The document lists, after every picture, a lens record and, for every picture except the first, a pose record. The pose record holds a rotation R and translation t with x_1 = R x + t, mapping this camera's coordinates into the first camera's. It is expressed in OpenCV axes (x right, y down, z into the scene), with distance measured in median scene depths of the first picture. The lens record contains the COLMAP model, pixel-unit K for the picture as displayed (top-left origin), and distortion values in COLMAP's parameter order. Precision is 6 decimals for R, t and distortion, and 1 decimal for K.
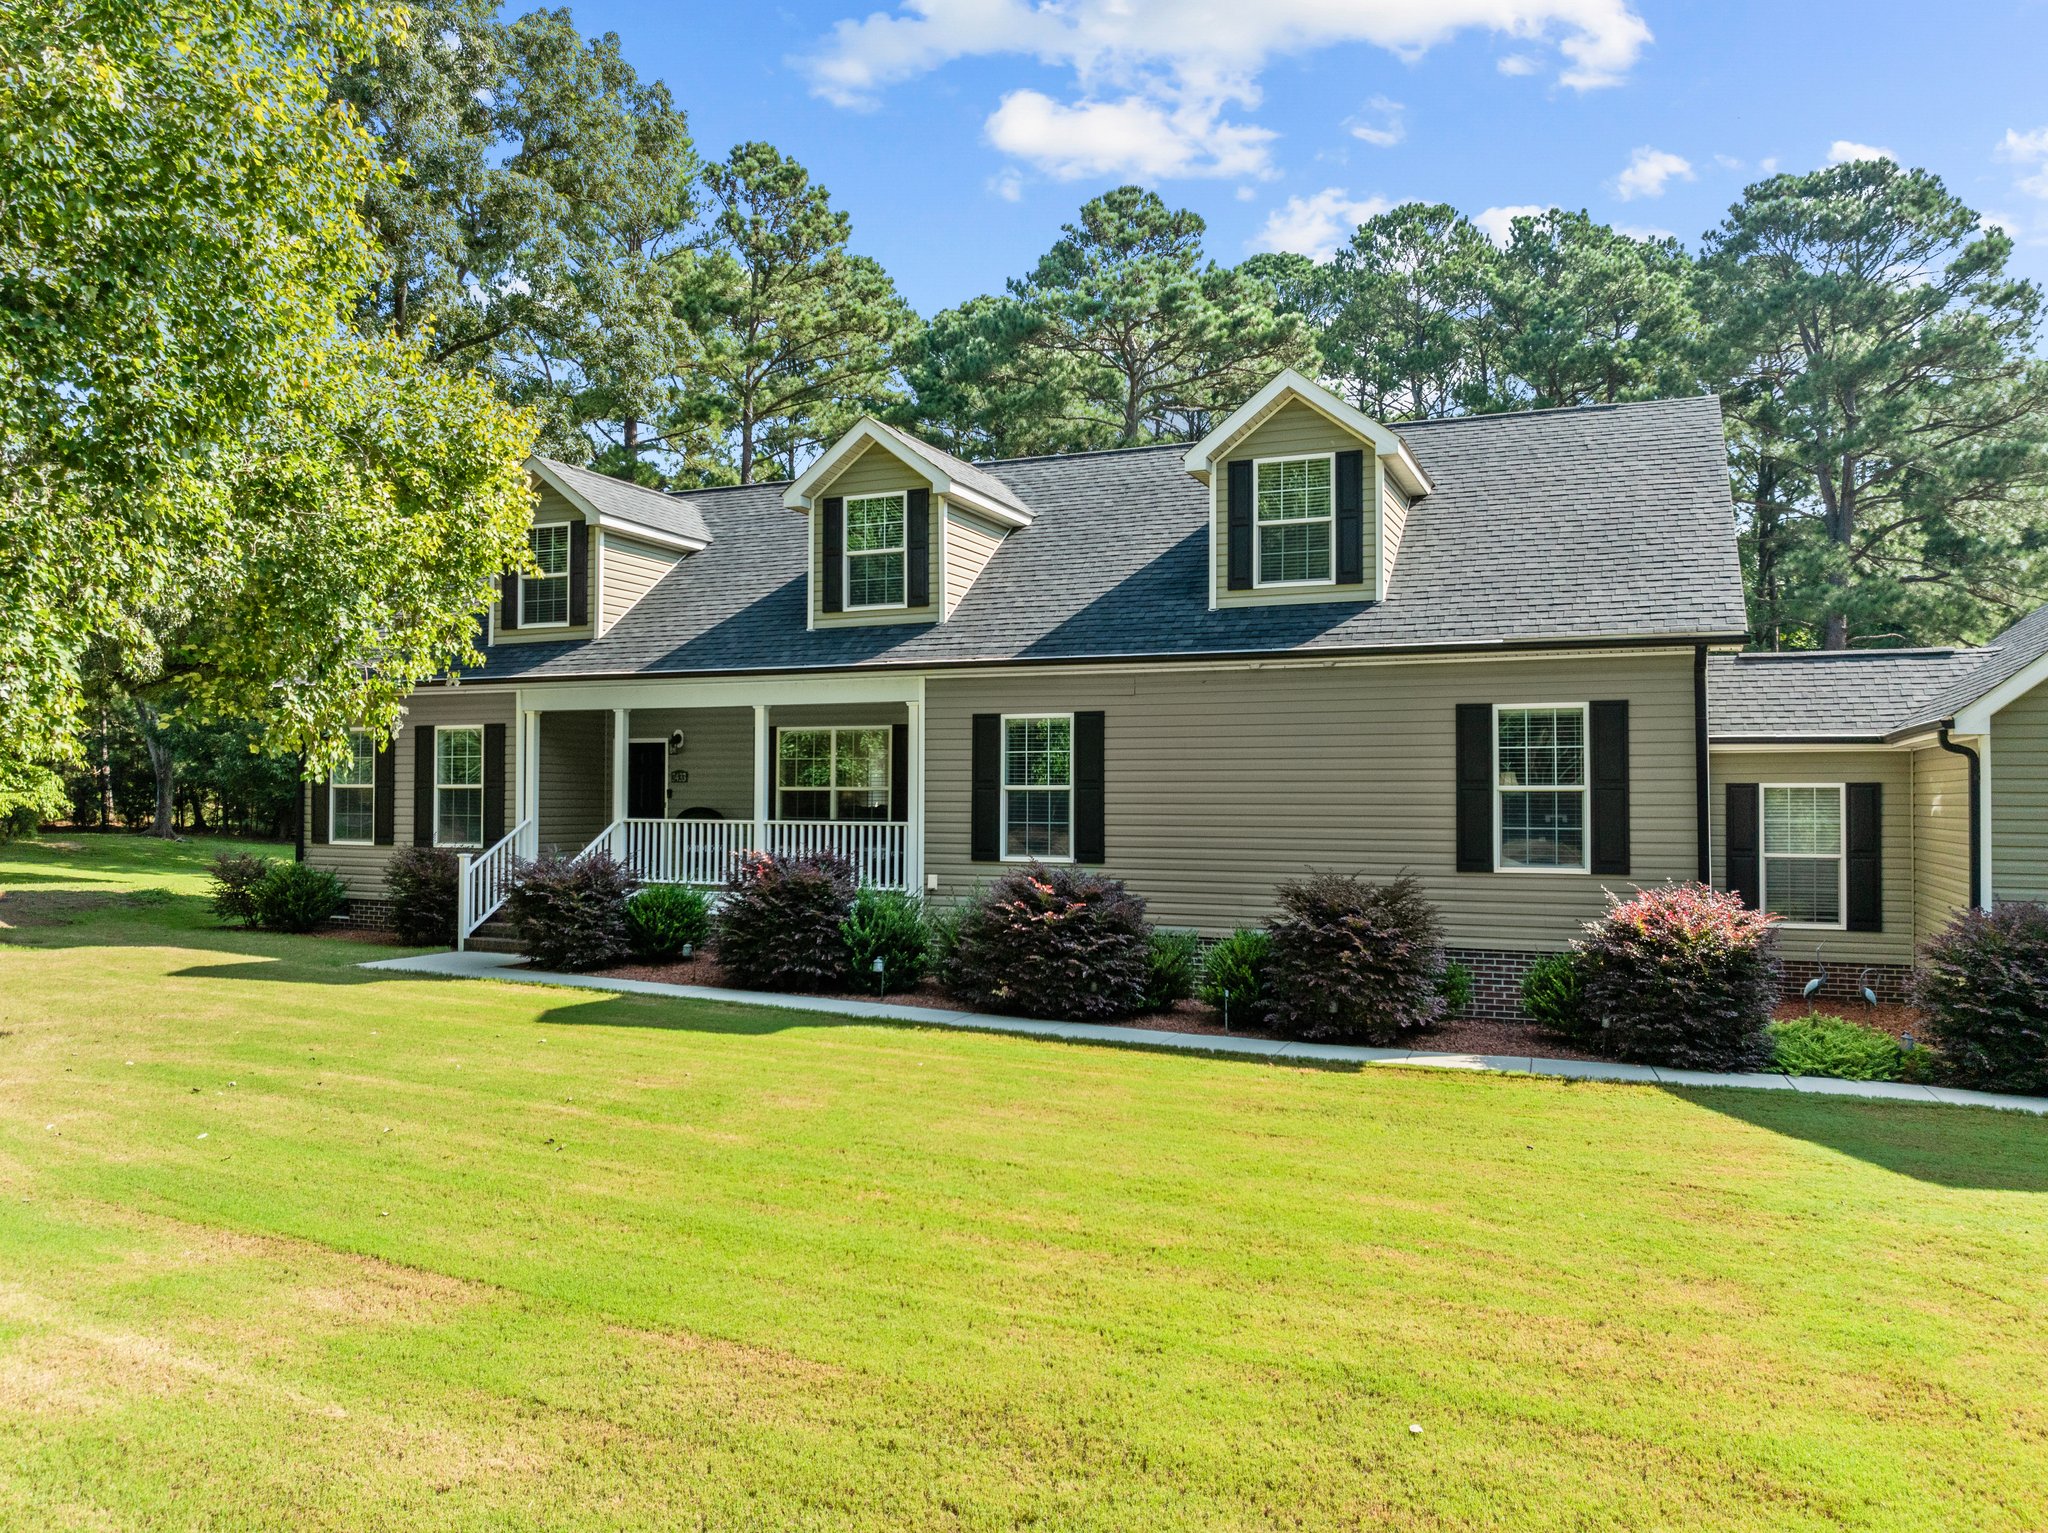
lens RADIAL K [[1429.3, 0, 1024.0], [0, 1429.3, 766.5], [0, 0, 1]] dist [-0.029698, 0.002318]
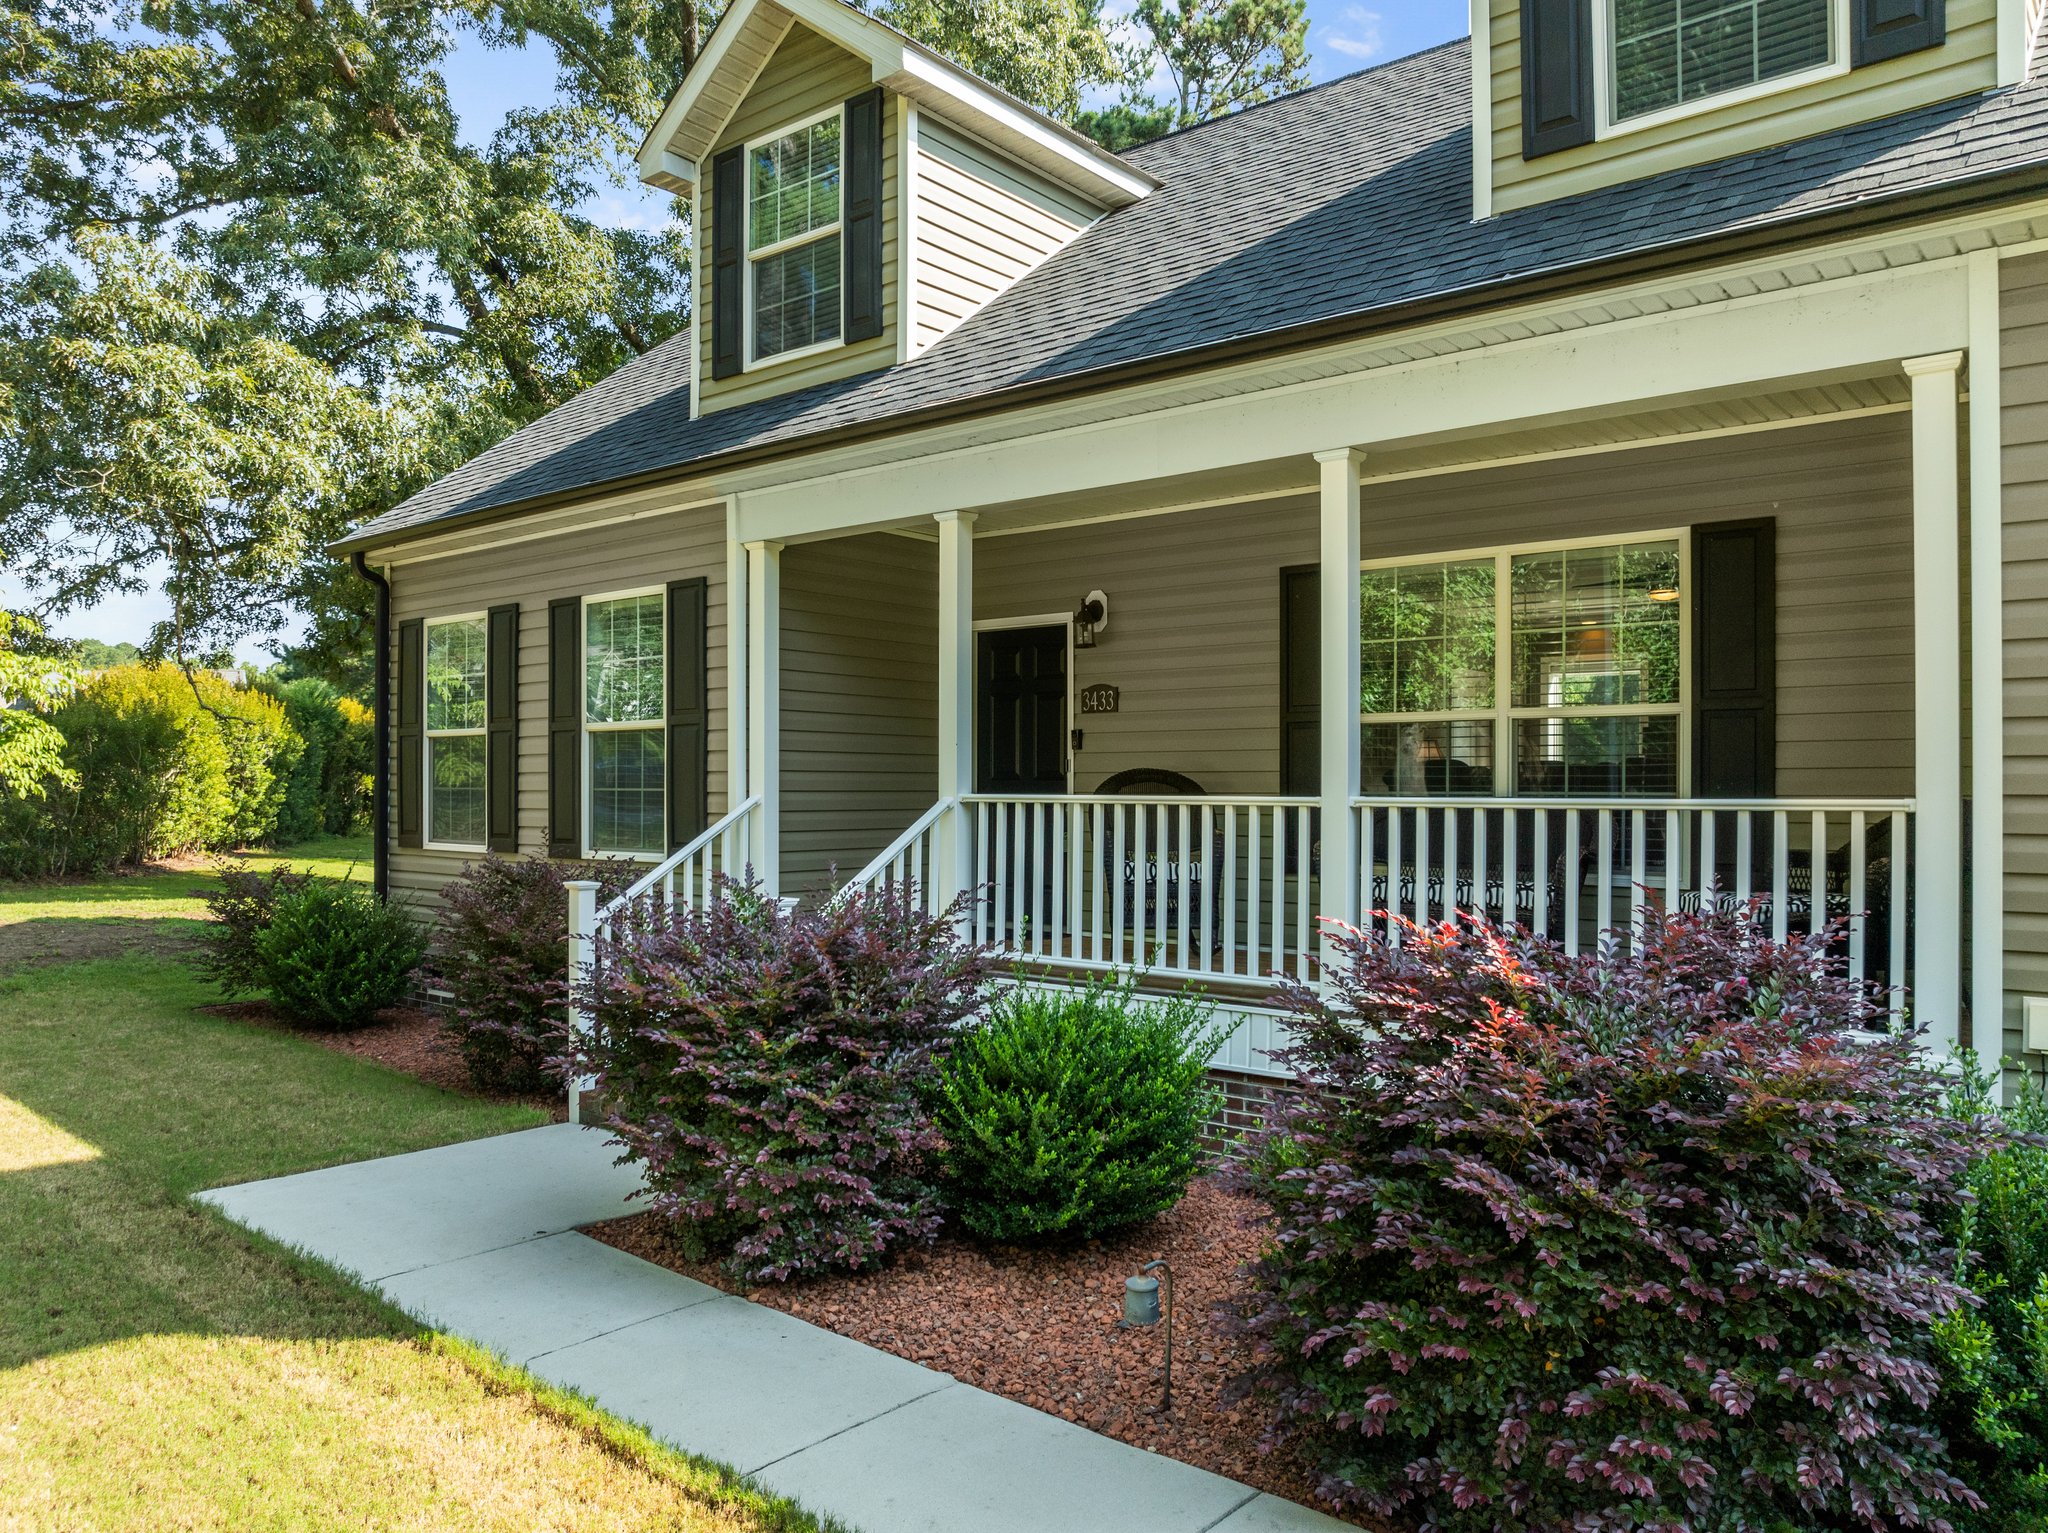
lens RADIAL K [[1429.3, 0, 1024.0], [0, 1429.3, 766.5], [0, 0, 1]] dist [-0.029698, 0.002318]
pose [[0.958993, -0.007275, -0.283337, -0.148039], [0.009461, 0.999935, 0.006350, 0.025781], [0.283273, -0.008771, 0.958999, 0.607049]]
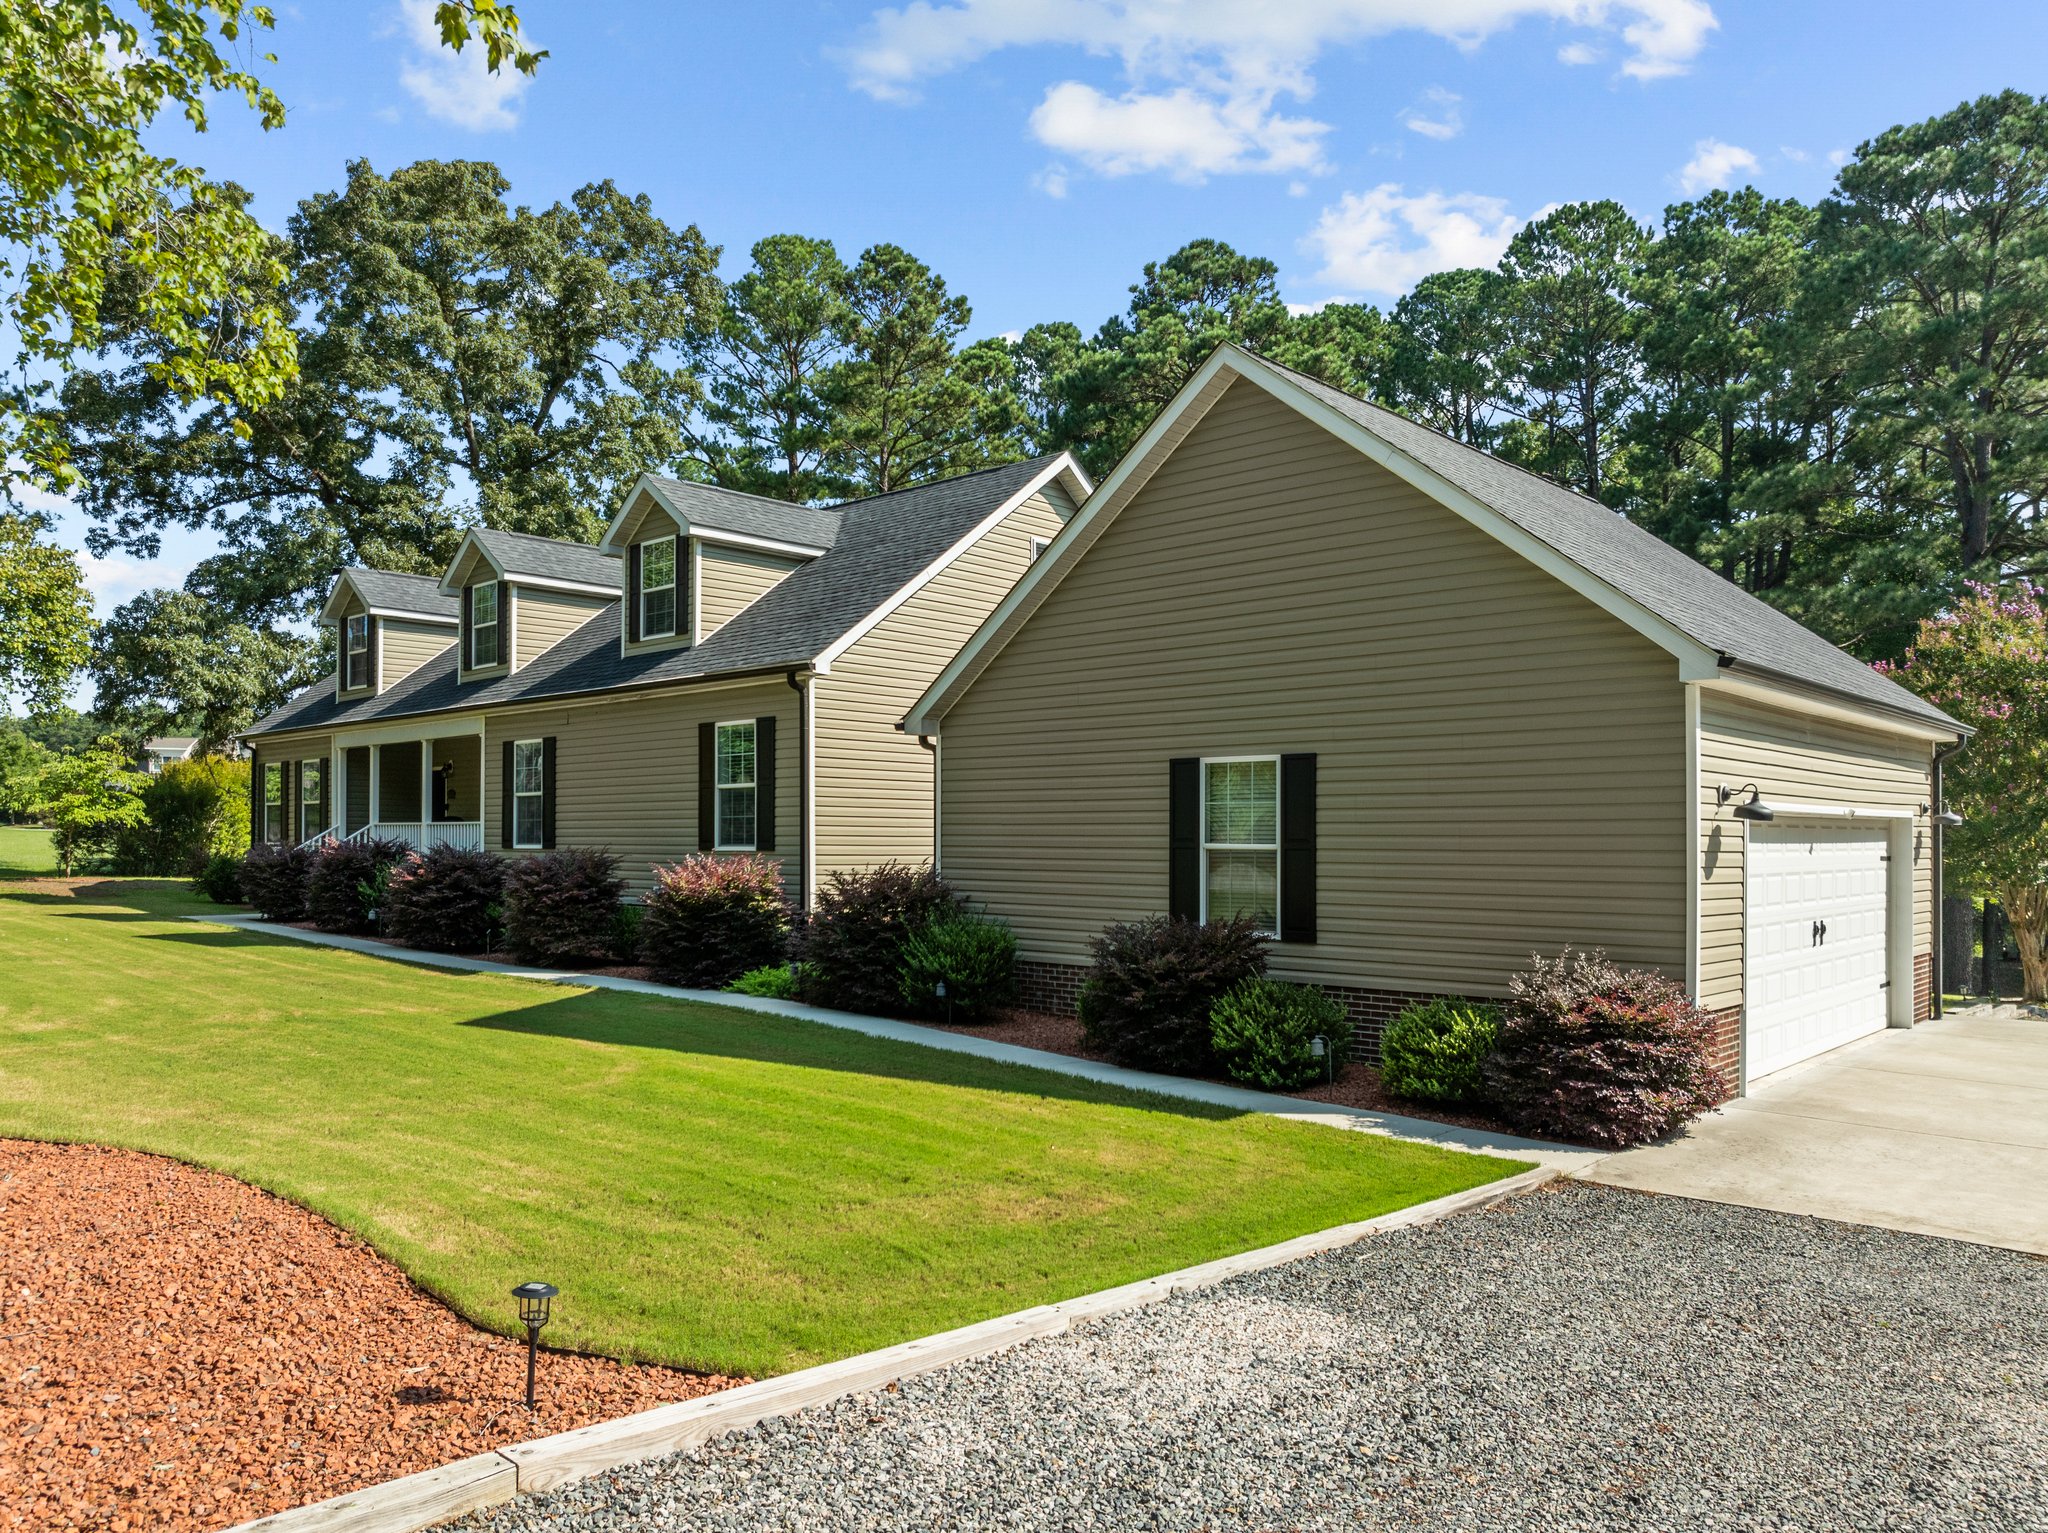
lens RADIAL K [[1485.4, 0, 987.0], [0, 1485.4, 839.9], [0, 0, 1]] dist [-0.037612, -0.000907]
pose [[0.929684, 0.004705, -0.368327, 0.779032], [-0.001061, 0.999948, 0.010097, 0.035580], [0.368355, -0.008996, 0.929642, -0.117144]]
